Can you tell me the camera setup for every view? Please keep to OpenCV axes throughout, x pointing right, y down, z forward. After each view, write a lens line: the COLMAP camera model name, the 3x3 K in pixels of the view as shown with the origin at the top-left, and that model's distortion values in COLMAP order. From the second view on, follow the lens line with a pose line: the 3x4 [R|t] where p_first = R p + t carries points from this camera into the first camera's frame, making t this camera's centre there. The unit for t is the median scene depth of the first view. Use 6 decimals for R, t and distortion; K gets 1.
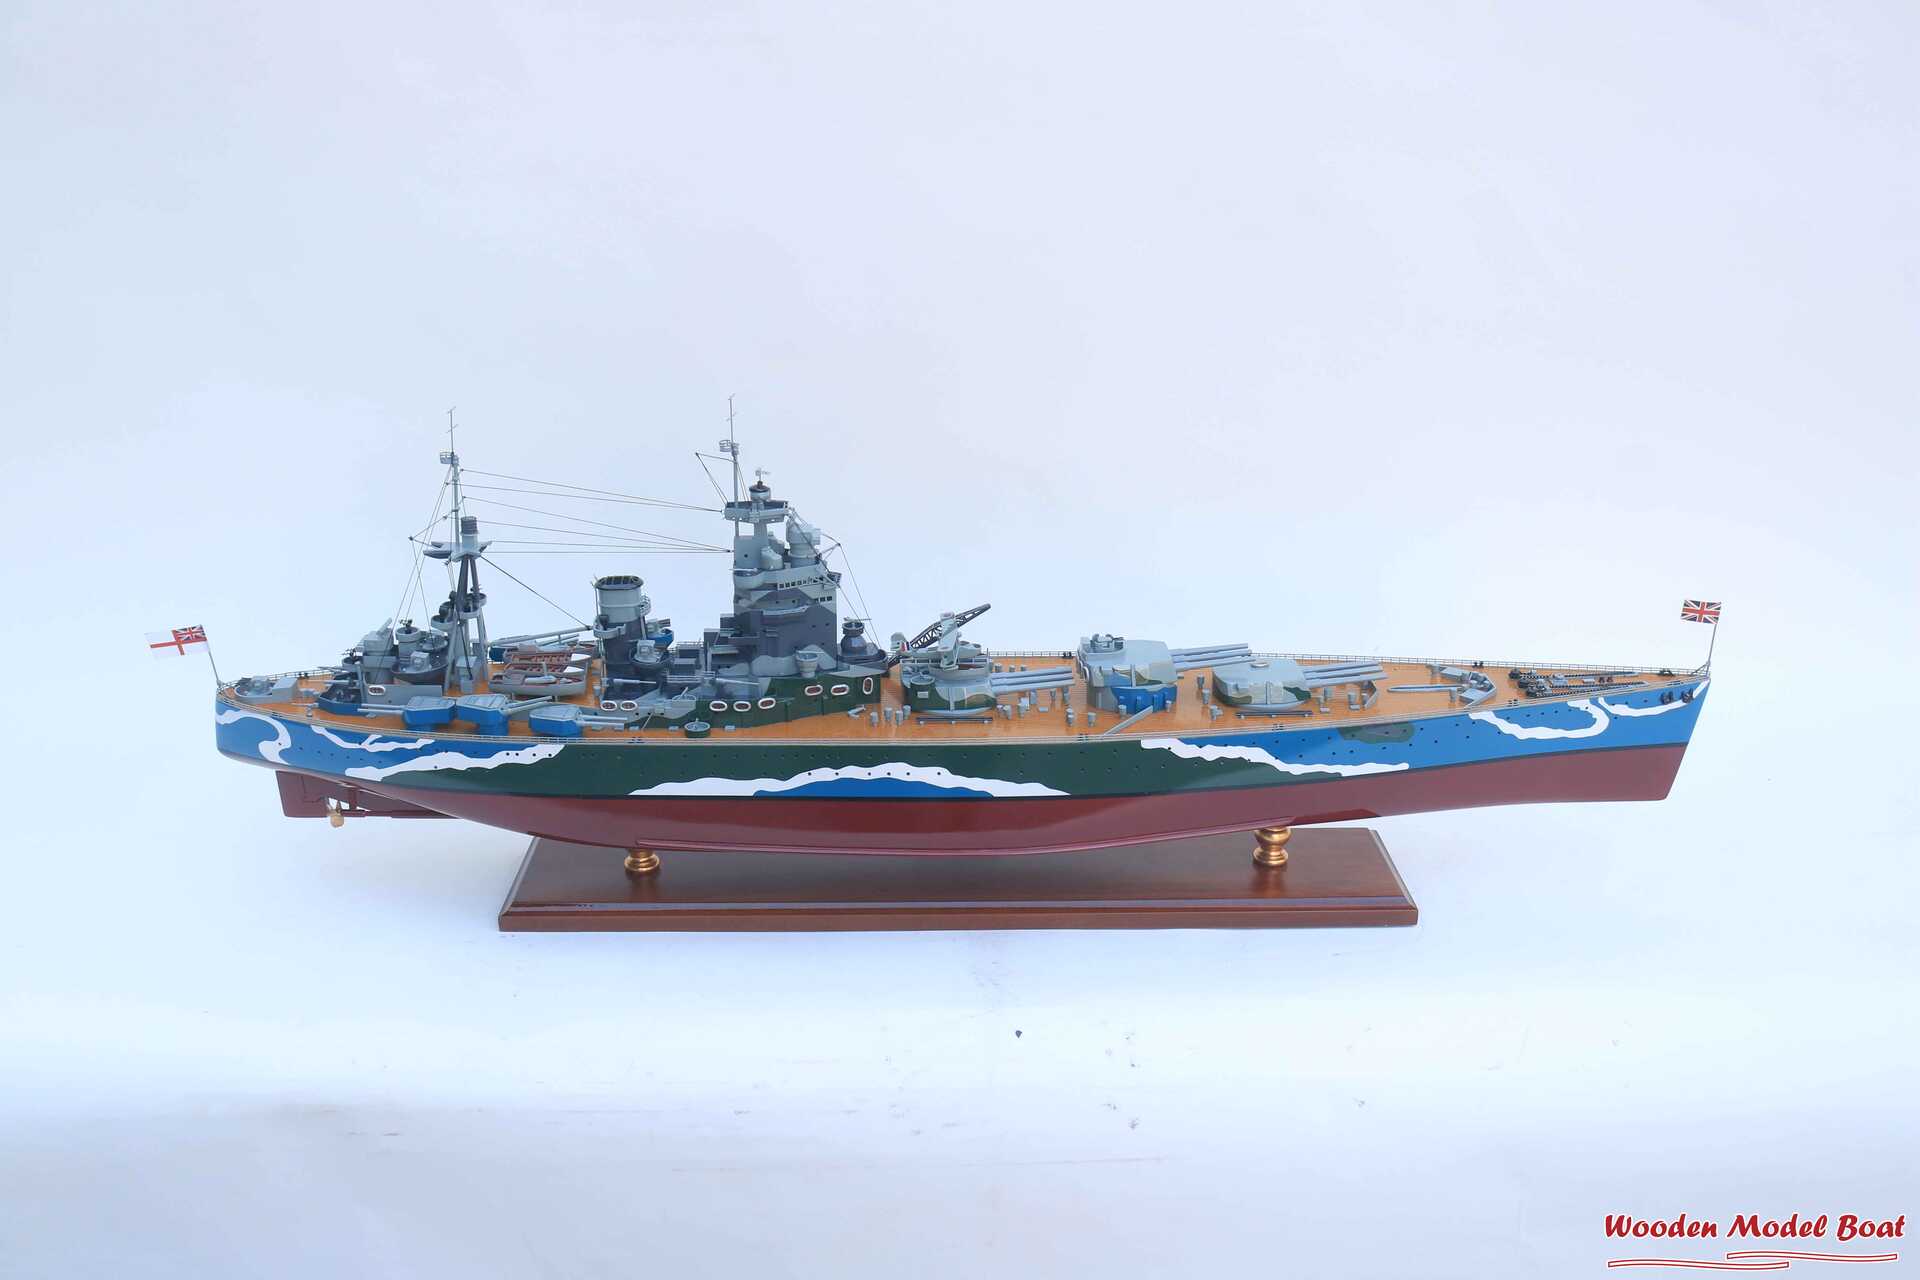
lens RADIAL K [[1832.6, 0, 956.8], [0, 1832.6, 635.7], [0, 0, 1]] dist [-0.134988, 0.000000]
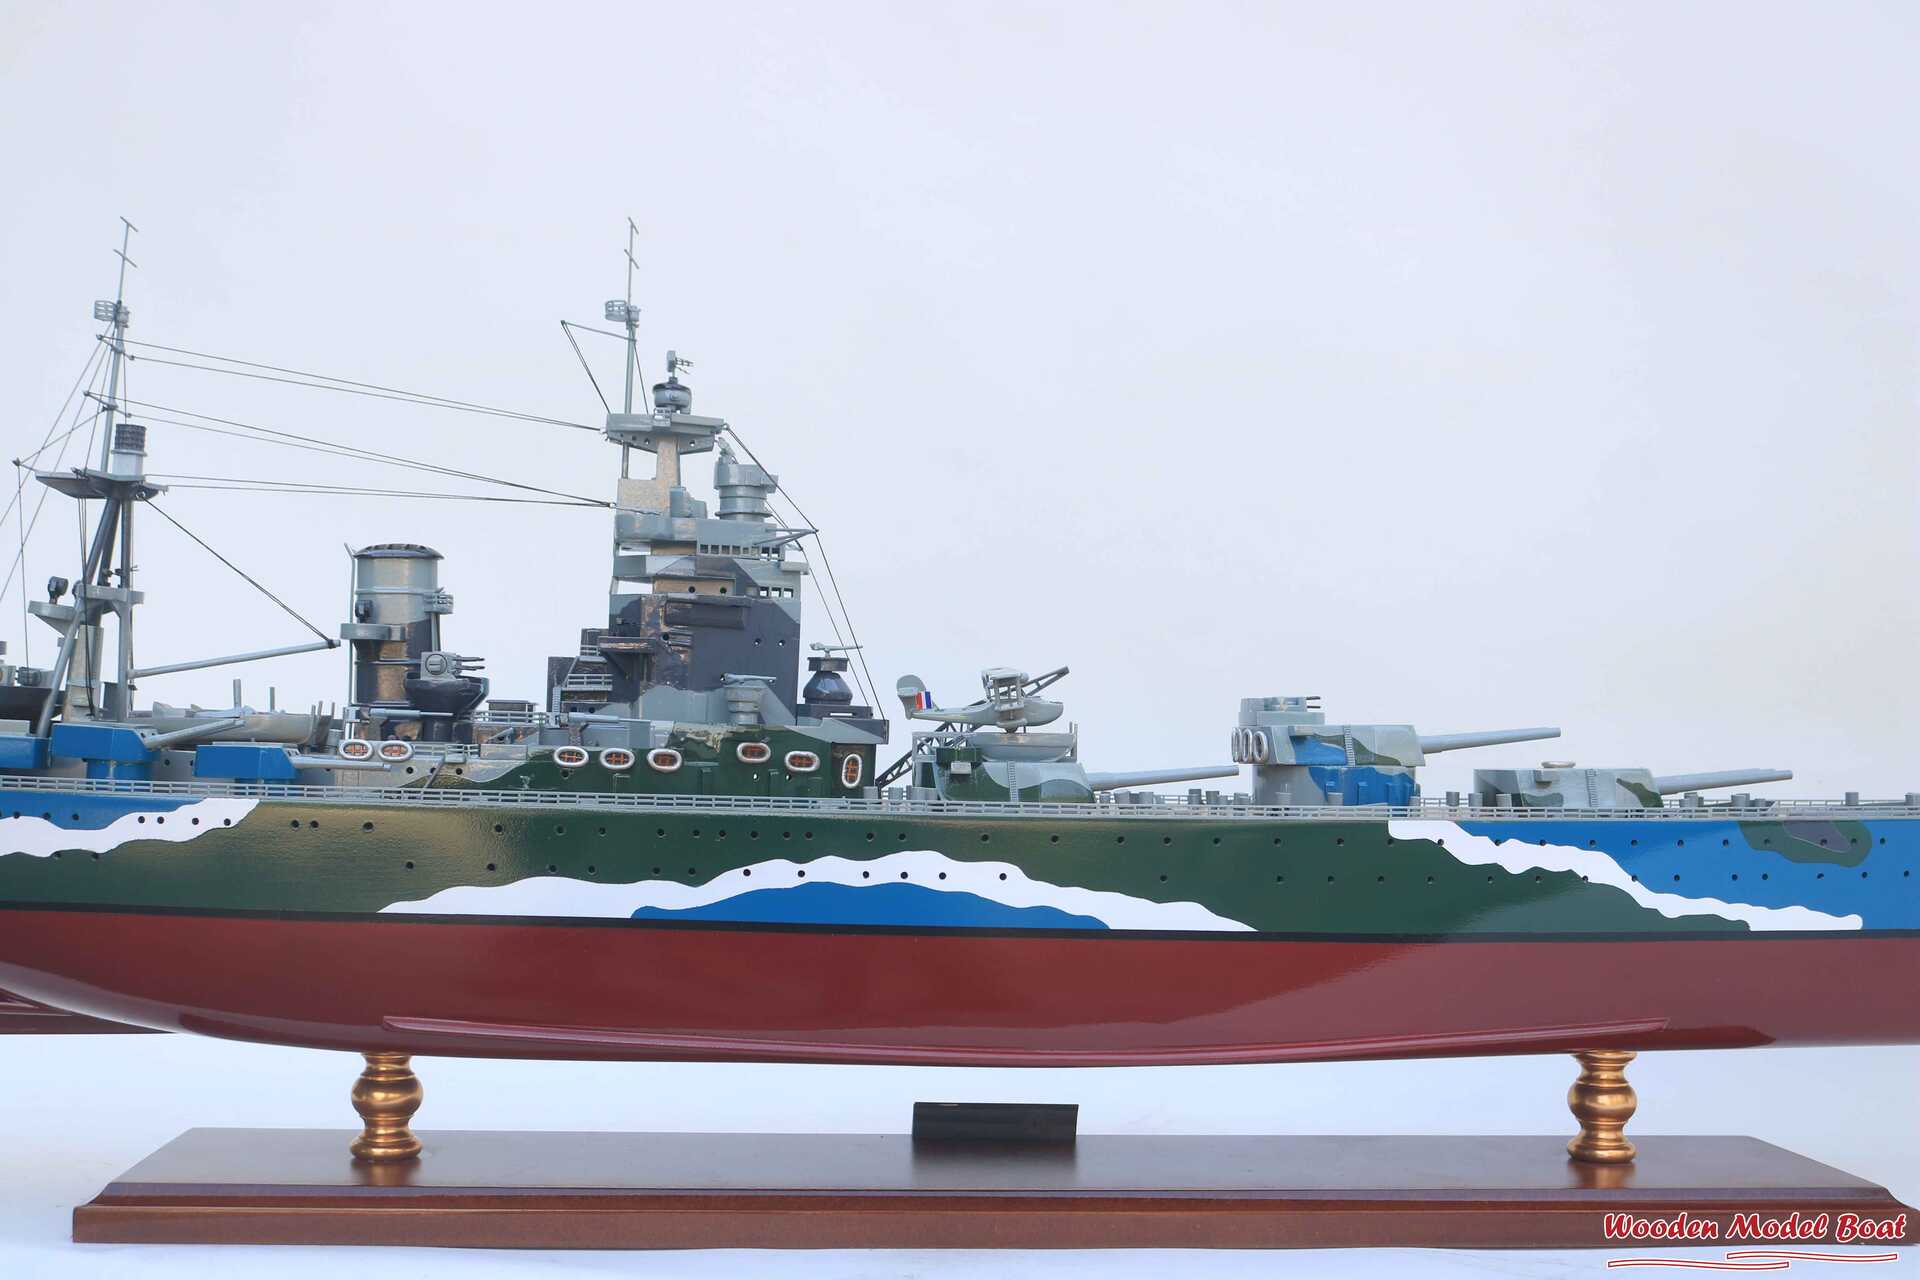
lens RADIAL K [[2164.7, 0, 946.3], [0, 2164.7, 620.0], [0, 0, 1]] dist [-0.088704, 0.000000]
pose [[0.997622, 0.024929, 0.064253, -0.063882], [0.003120, 0.914996, -0.403451, 0.245378], [-0.068849, 0.402692, 0.912743, 0.415225]]
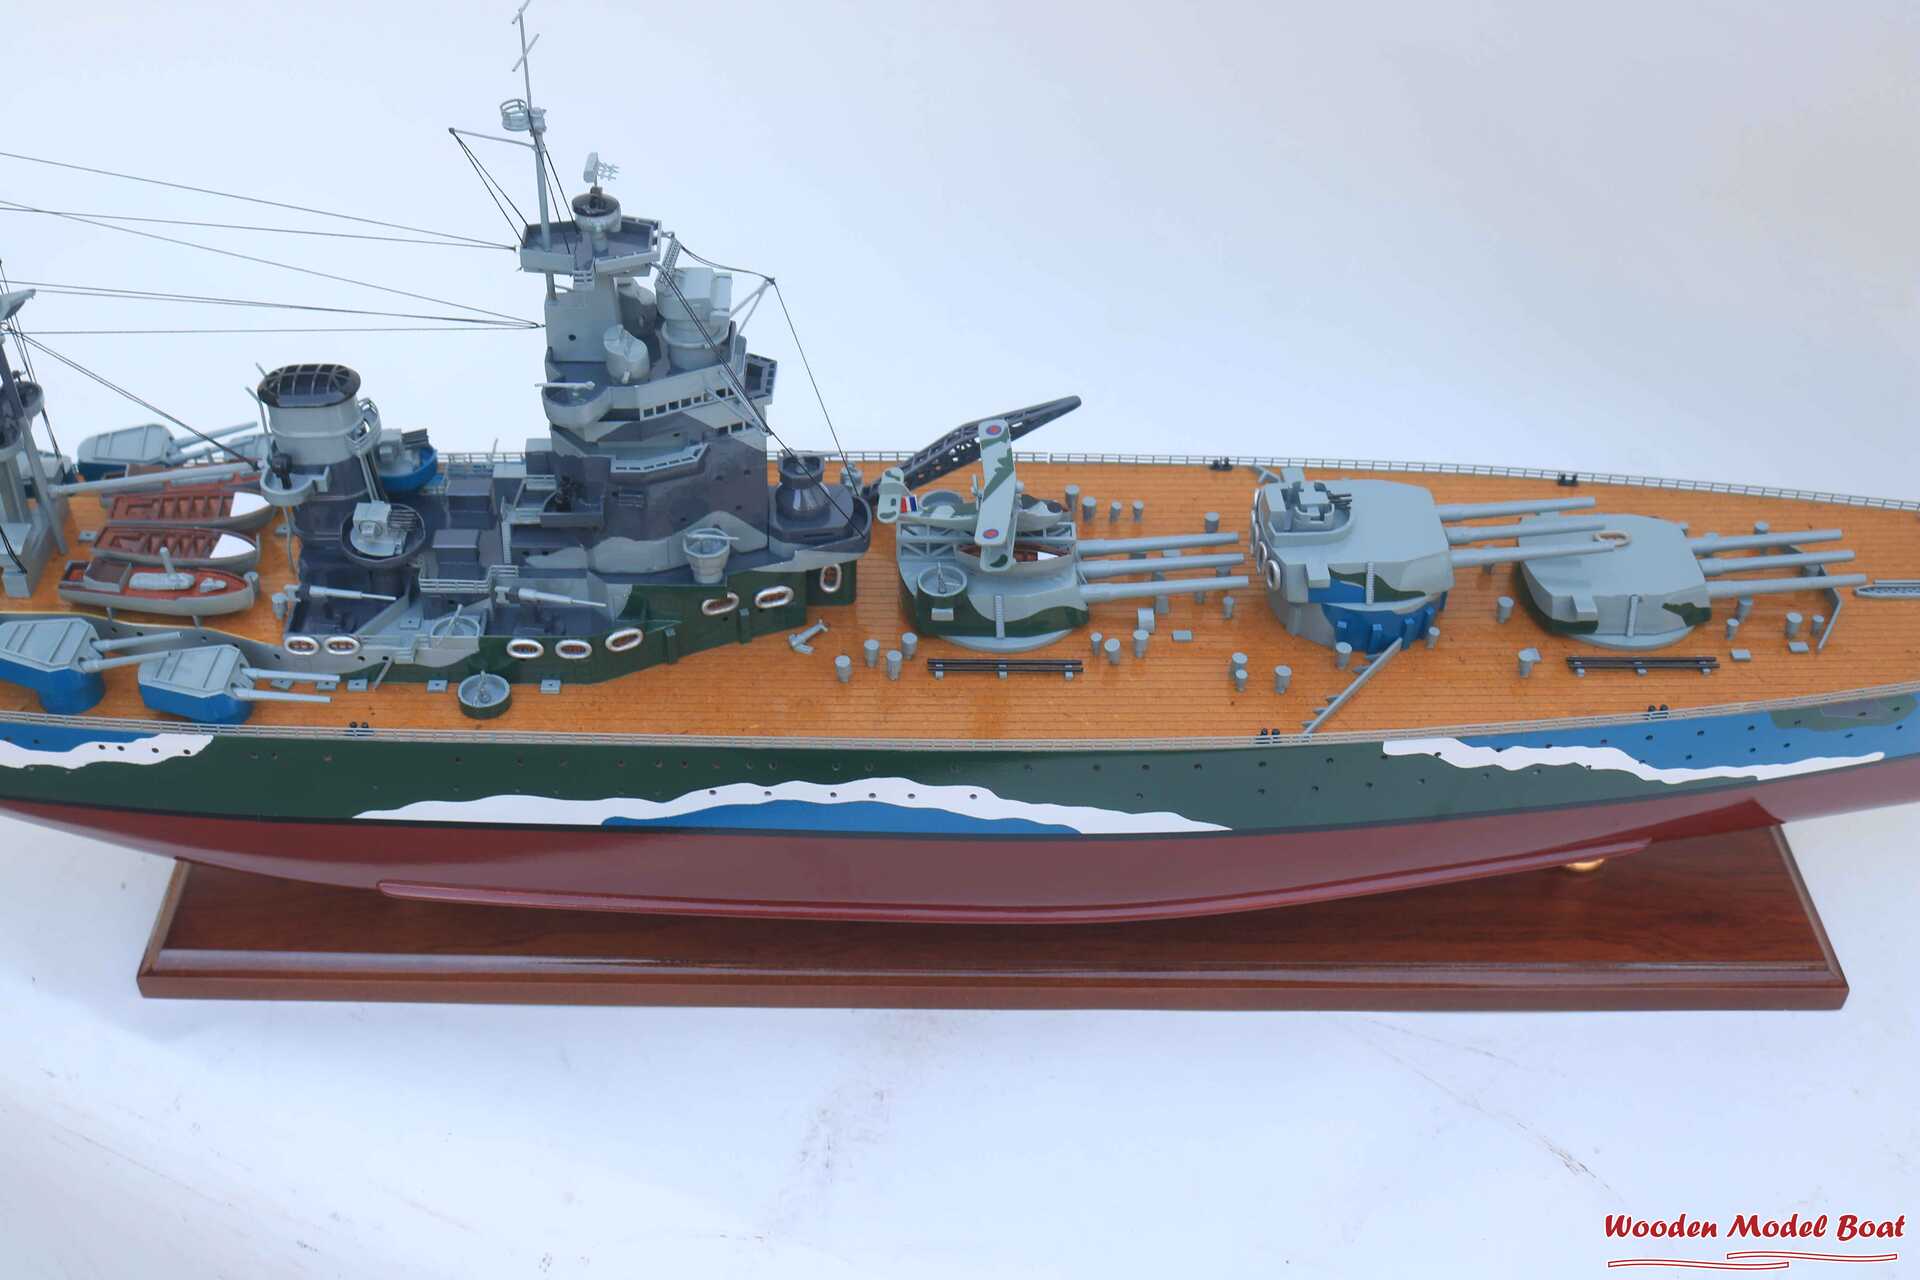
lens RADIAL K [[2164.7, 0, 945.9], [0, 2164.7, 628.5], [0, 0, 1]] dist [-0.088704, 0.000000]
pose [[0.999781, 0.019760, 0.006958, -0.021524], [-0.020950, 0.942099, 0.334679, -0.159730], [0.000058, -0.334751, 0.942307, 0.450319]]
